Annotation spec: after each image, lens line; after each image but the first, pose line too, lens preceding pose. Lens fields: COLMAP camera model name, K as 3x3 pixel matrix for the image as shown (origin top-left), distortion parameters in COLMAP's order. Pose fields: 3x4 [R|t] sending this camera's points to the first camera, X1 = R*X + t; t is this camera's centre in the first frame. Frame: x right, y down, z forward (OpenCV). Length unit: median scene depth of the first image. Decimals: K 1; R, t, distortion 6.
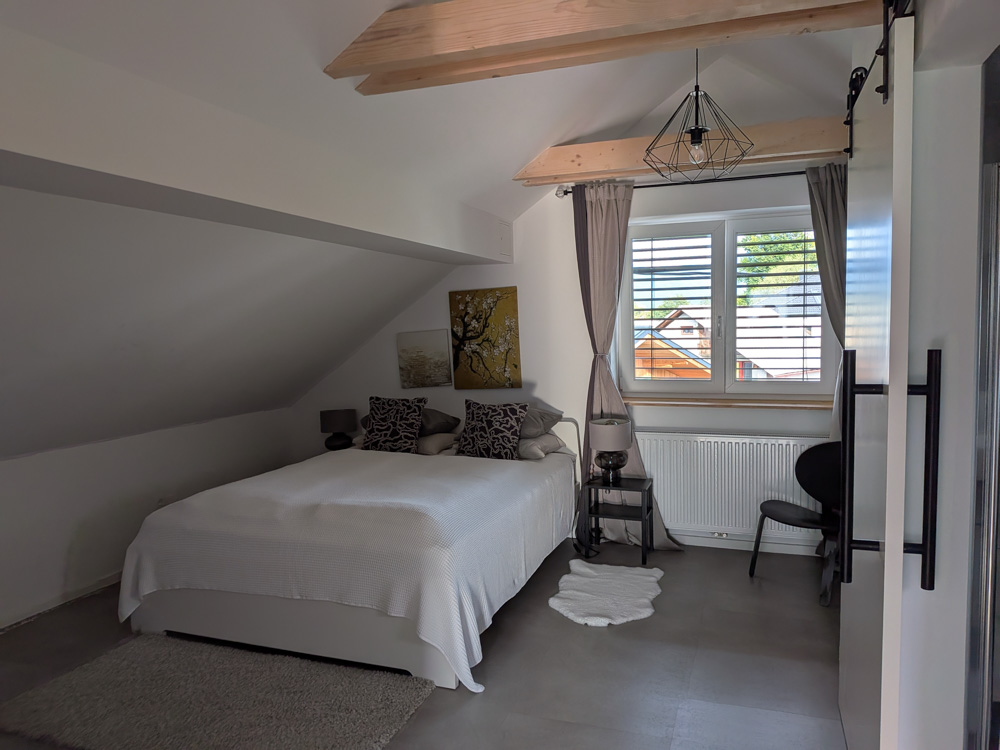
lens RADIAL K [[661.2, 0, 500.0], [0, 661.2, 375.0], [0, 0, 1]] dist [0.002436, -0.054722]
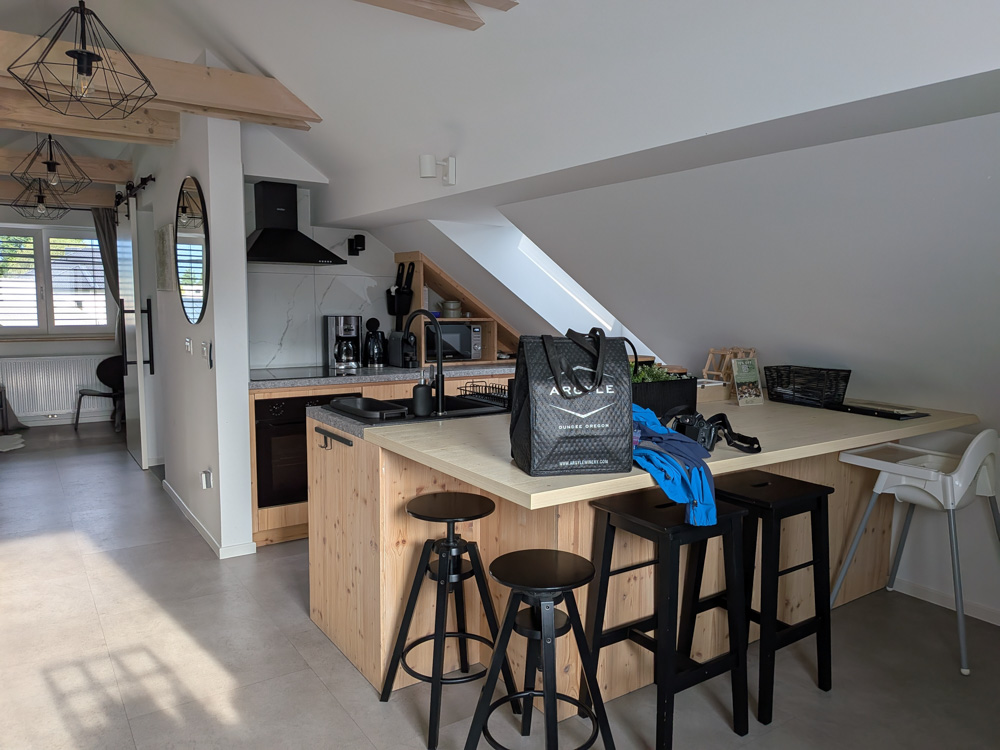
lens RADIAL K [[716.2, 0, 500.0], [0, 716.2, 375.0], [0, 0, 1]] dist [0.002573, -0.000946]
pose [[0.566613, -0.060990, 0.821723, -0.549129], [0.042364, 0.998094, 0.044869, 0.108329], [-0.822894, 0.009388, 0.568117, -1.042926]]
